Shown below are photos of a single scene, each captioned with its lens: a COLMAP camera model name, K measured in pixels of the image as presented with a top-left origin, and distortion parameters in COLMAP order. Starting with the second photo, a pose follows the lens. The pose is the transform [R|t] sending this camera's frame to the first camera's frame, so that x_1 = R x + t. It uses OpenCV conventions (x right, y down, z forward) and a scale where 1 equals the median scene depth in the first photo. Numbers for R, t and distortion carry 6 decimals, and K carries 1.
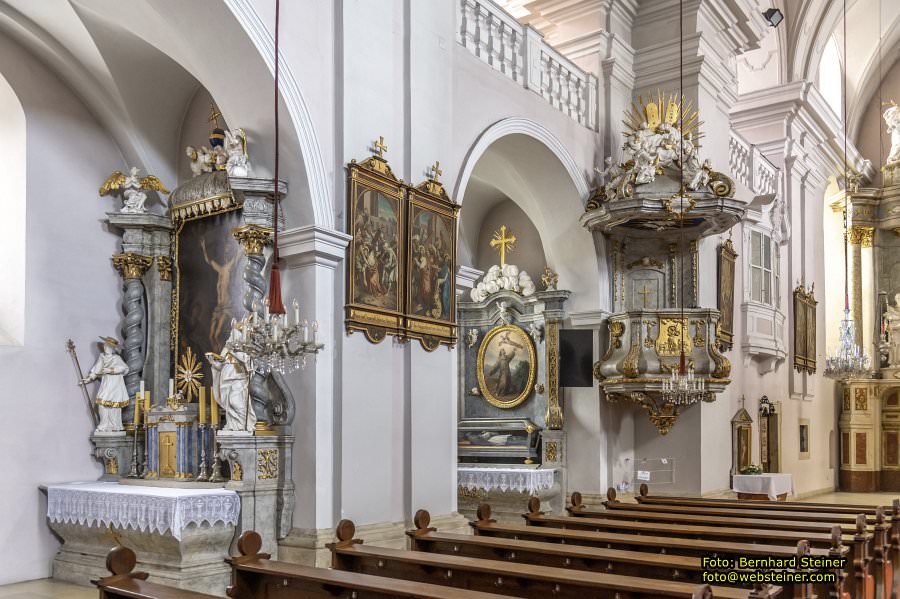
lens RADIAL K [[853.8, 0, 438.9], [0, 853.8, 400.8], [0, 0, 1]] dist [0.003189, 0.000000]
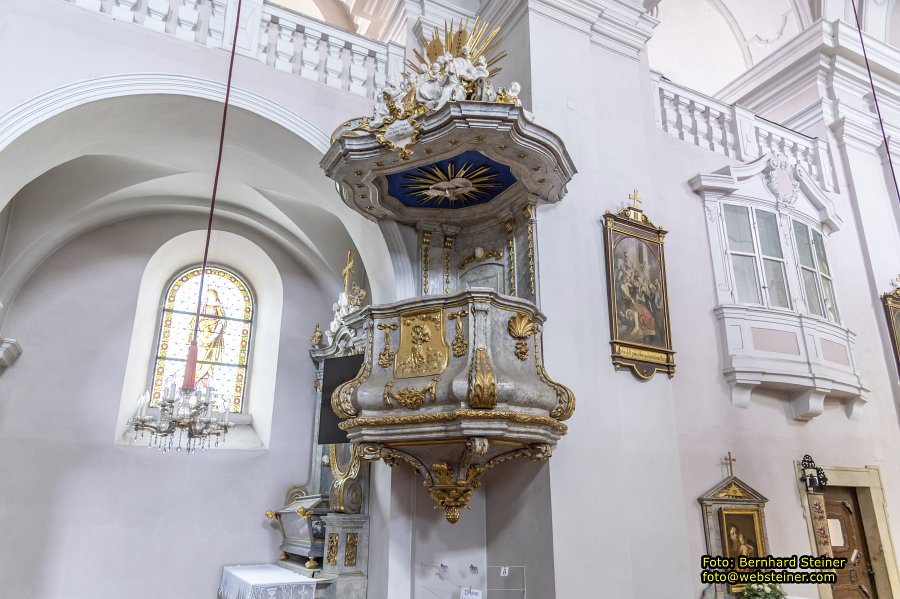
lens RADIAL K [[596.6, 0, 471.9], [0, 596.6, 314.1], [0, 0, 1]] dist [0.025500, -0.008689]
pose [[0.888394, -0.142731, -0.436330, 0.342252], [0.013248, 0.958016, -0.286410, 0.015768], [0.458891, 0.248664, 0.852986, 0.467748]]
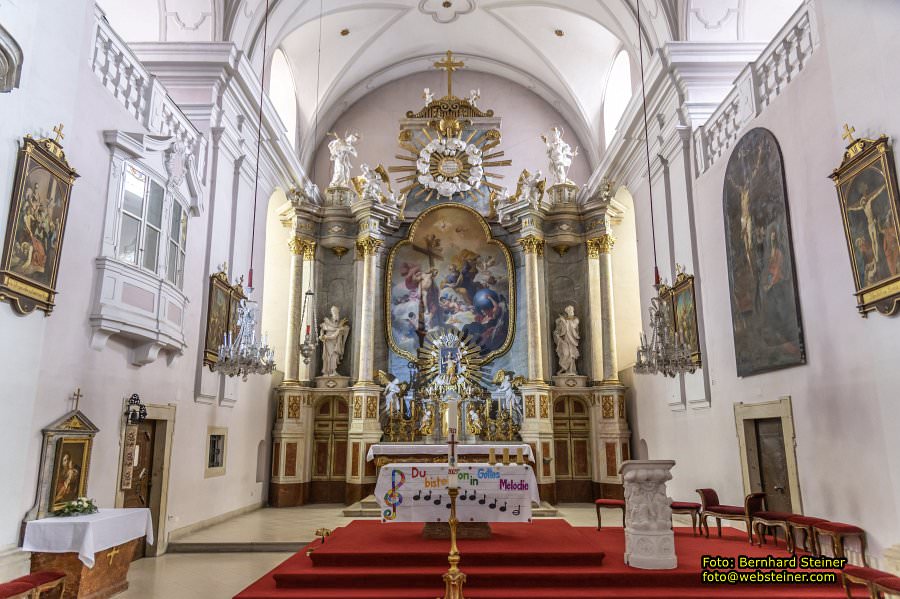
lens RADIAL K [[596.6, 0, 447.6], [0, 596.6, 308.9], [0, 0, 1]] dist [0.025500, -0.008689]
pose [[0.810043, 0.113455, 0.575290, 0.272079], [-0.008637, 0.983305, -0.181760, 0.012410], [-0.586307, 0.142264, 0.797499, 0.395267]]
